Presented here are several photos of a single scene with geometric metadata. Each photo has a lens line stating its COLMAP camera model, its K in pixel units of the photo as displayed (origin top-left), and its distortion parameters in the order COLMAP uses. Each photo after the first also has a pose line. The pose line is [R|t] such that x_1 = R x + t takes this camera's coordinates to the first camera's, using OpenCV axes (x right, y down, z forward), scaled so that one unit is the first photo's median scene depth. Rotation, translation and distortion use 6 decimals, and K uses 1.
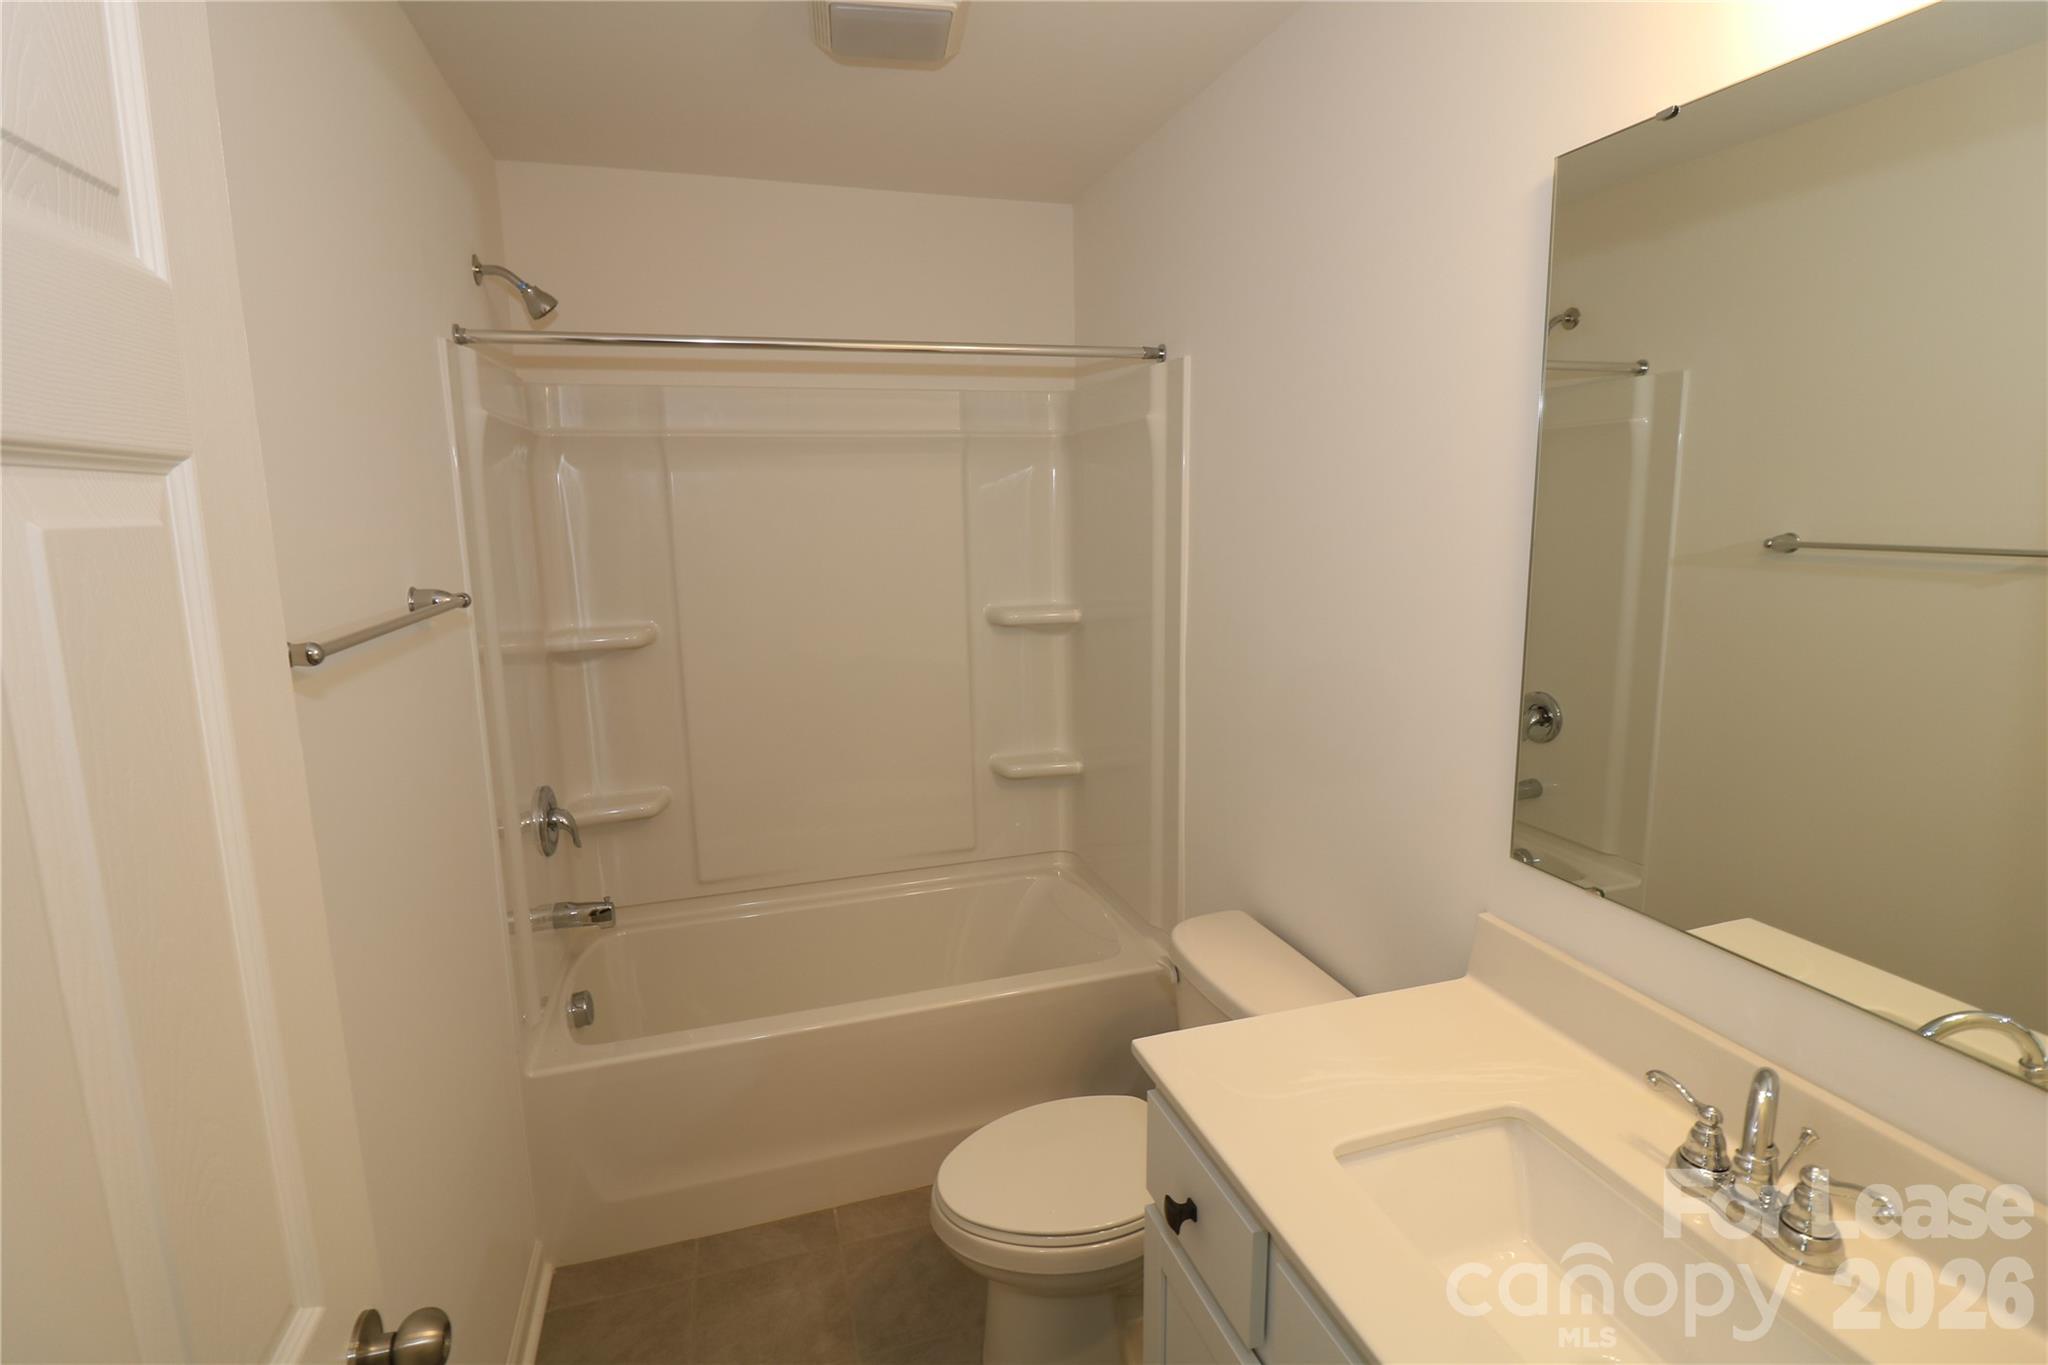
lens RADIAL K [[968.6, 0, 1017.5], [0, 968.6, 674.6], [0, 0, 1]] dist [-0.014405, -0.001641]
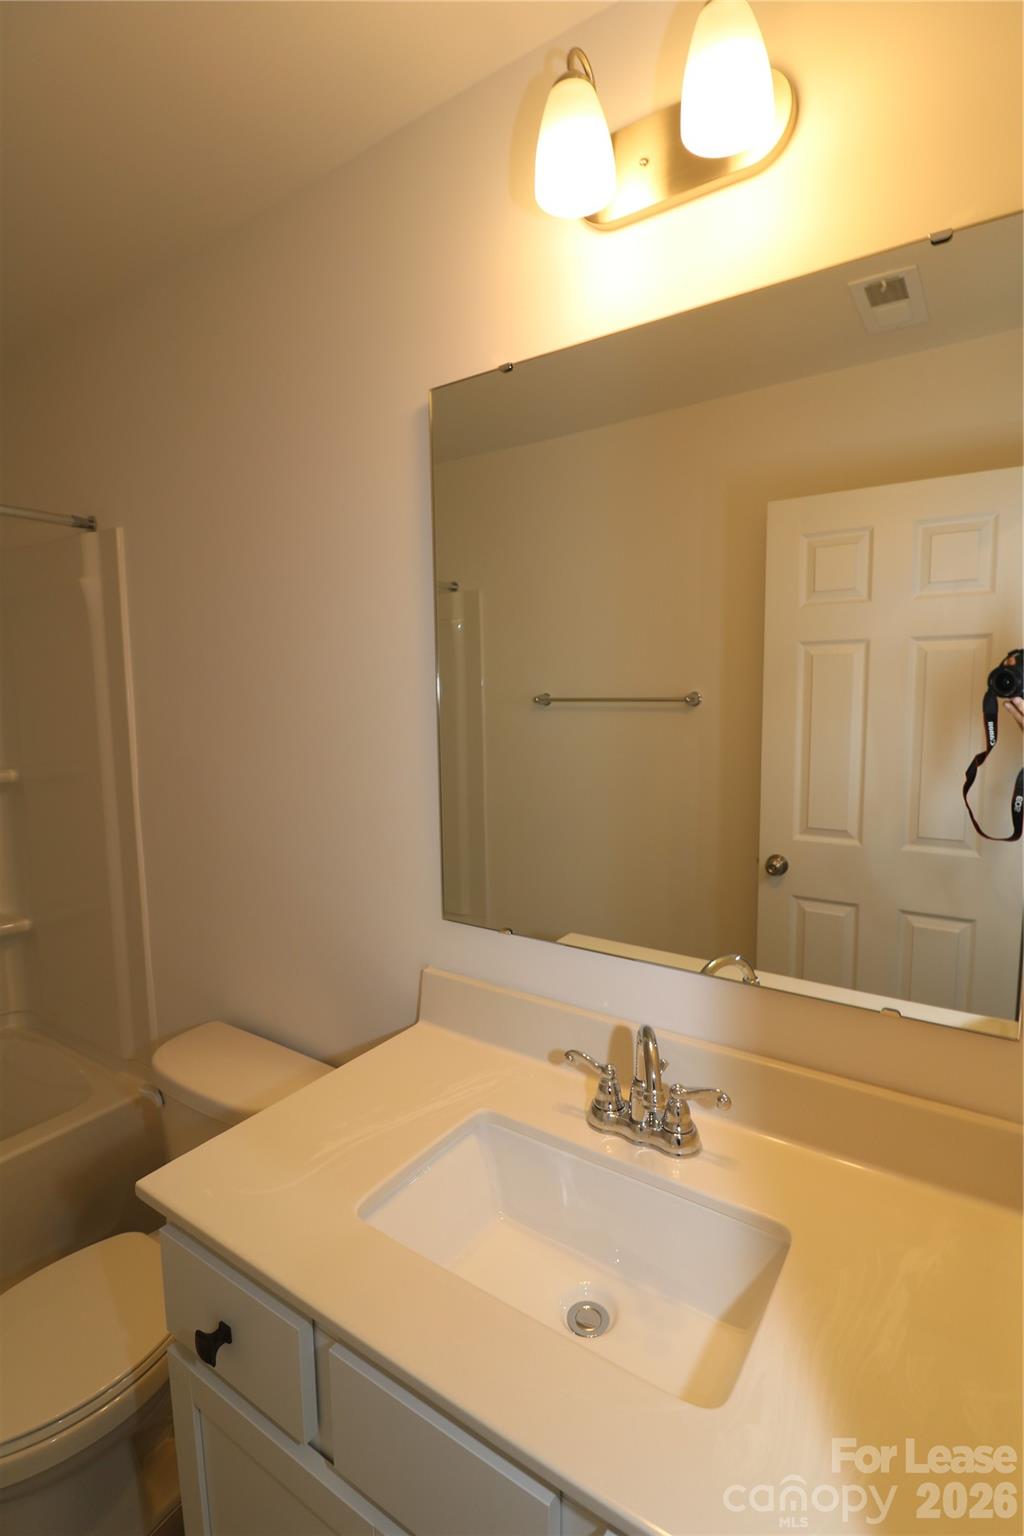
lens RADIAL K [[726.4, 0, 517.5], [0, 726.4, 771.9], [0, 0, 1]] dist [-0.014405, -0.001641]
pose [[0.773283, -0.059516, 0.631262, -0.012917], [0.105648, 0.993762, -0.035724, 0.033348], [-0.625198, 0.094316, 0.774746, 0.147035]]
